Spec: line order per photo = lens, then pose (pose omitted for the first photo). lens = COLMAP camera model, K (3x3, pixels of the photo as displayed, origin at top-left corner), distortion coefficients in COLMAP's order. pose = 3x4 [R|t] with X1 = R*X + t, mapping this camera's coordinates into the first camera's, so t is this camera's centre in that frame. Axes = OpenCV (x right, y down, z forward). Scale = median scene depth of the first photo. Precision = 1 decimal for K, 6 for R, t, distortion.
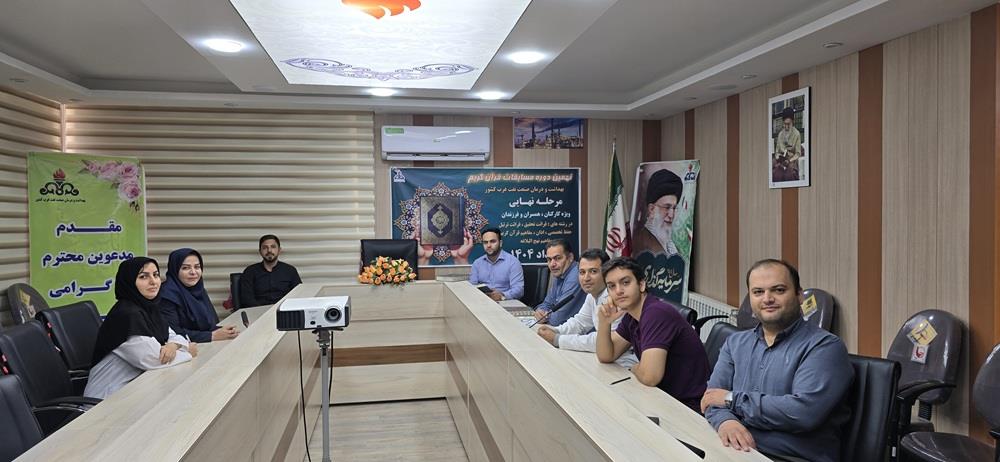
lens RADIAL K [[682.2, 0, 504.5], [0, 682.2, 226.4], [0, 0, 1]] dist [0.065099, -0.057553]
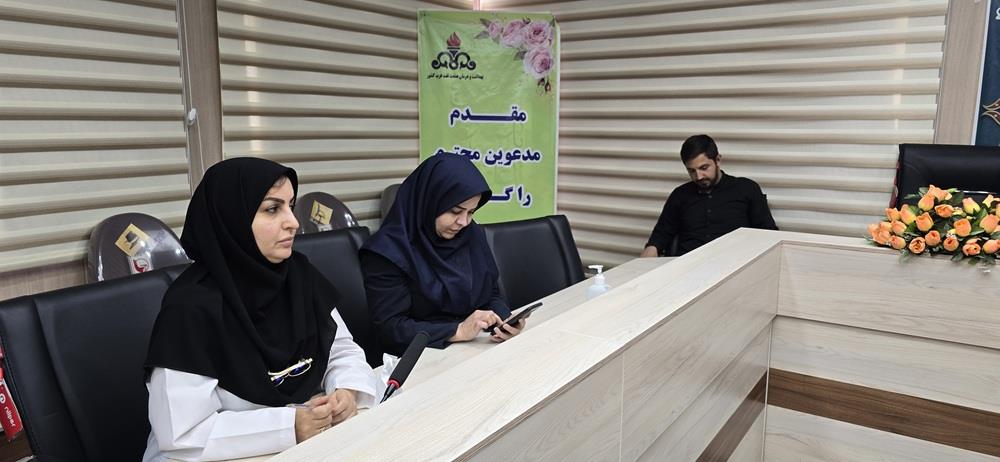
lens RADIAL K [[682.2, 0, 504.4], [0, 682.2, 236.9], [0, 0, 1]] dist [0.065099, -0.057553]
pose [[0.724620, 0.129207, -0.676928, -0.068017], [-0.021663, 0.986052, 0.165021, 0.008815], [0.688808, -0.104914, 0.717312, 0.432312]]
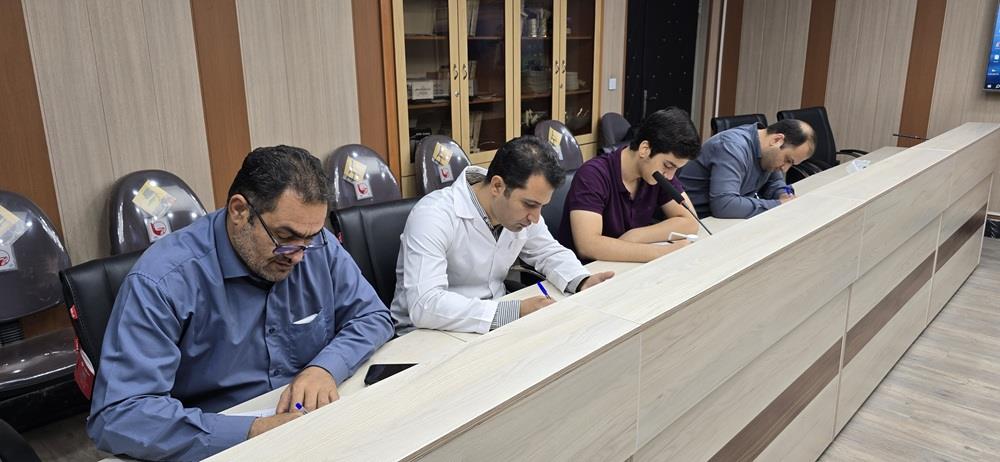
lens RADIAL K [[682.2, 0, 502.6], [0, 682.2, 229.8], [0, 0, 1]] dist [0.065099, -0.057553]
pose [[-0.596802, -0.199464, 0.777201, -0.336702], [0.025078, 0.963499, 0.266534, -0.024307], [-0.801996, 0.178558, -0.570016, 1.514230]]
